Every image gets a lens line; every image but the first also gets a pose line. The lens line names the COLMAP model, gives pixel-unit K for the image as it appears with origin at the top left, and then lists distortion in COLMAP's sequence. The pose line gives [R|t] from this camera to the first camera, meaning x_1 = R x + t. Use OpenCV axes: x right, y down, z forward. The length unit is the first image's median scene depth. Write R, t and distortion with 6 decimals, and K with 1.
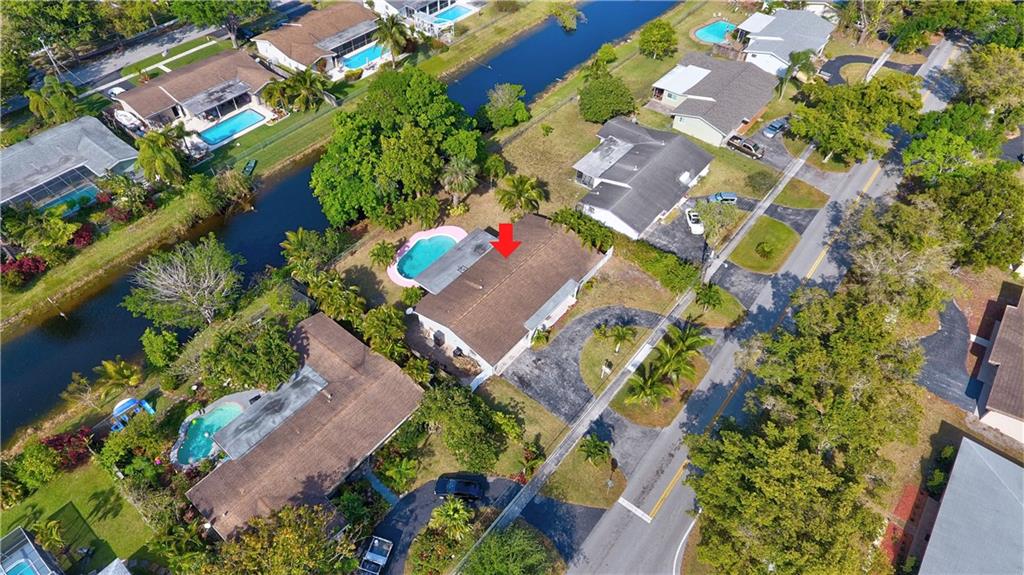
lens RADIAL K [[592.3, 0, 505.8], [0, 592.3, 290.0], [0, 0, 1]] dist [-0.007700, 0.000989]
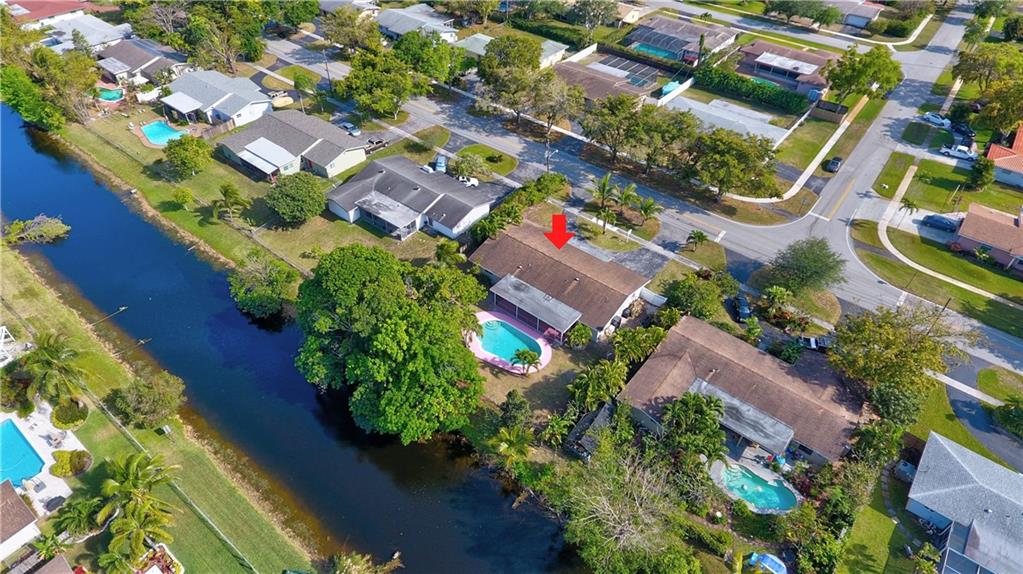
lens RADIAL K [[591.7, 0, 505.3], [0, 591.7, 289.5], [0, 0, 1]] dist [-0.007700, 0.000989]
pose [[-0.000629, -0.692809, 0.721120, -0.758046], [0.741660, 0.483387, 0.465056, -0.542611], [-0.670776, 0.535119, 0.513525, 0.450945]]
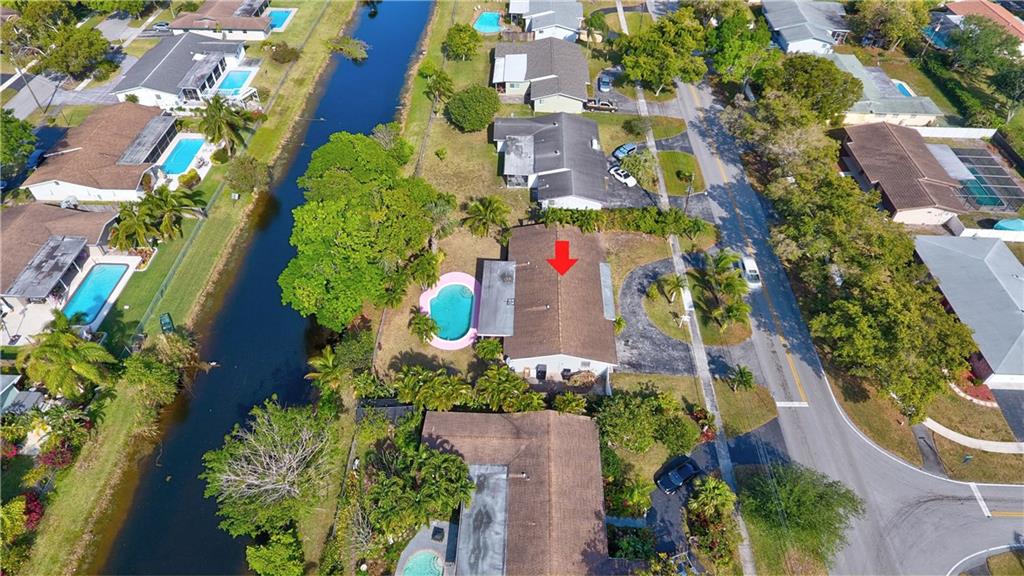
lens RADIAL K [[592.3, 0, 505.8], [0, 592.3, 290.5], [0, 0, 1]] dist [-0.007700, 0.000989]
pose [[0.797601, -0.443157, 0.409199, -0.428165], [0.450204, 0.888861, 0.085099, -0.126078], [-0.401433, 0.116348, 0.908468, 0.104507]]
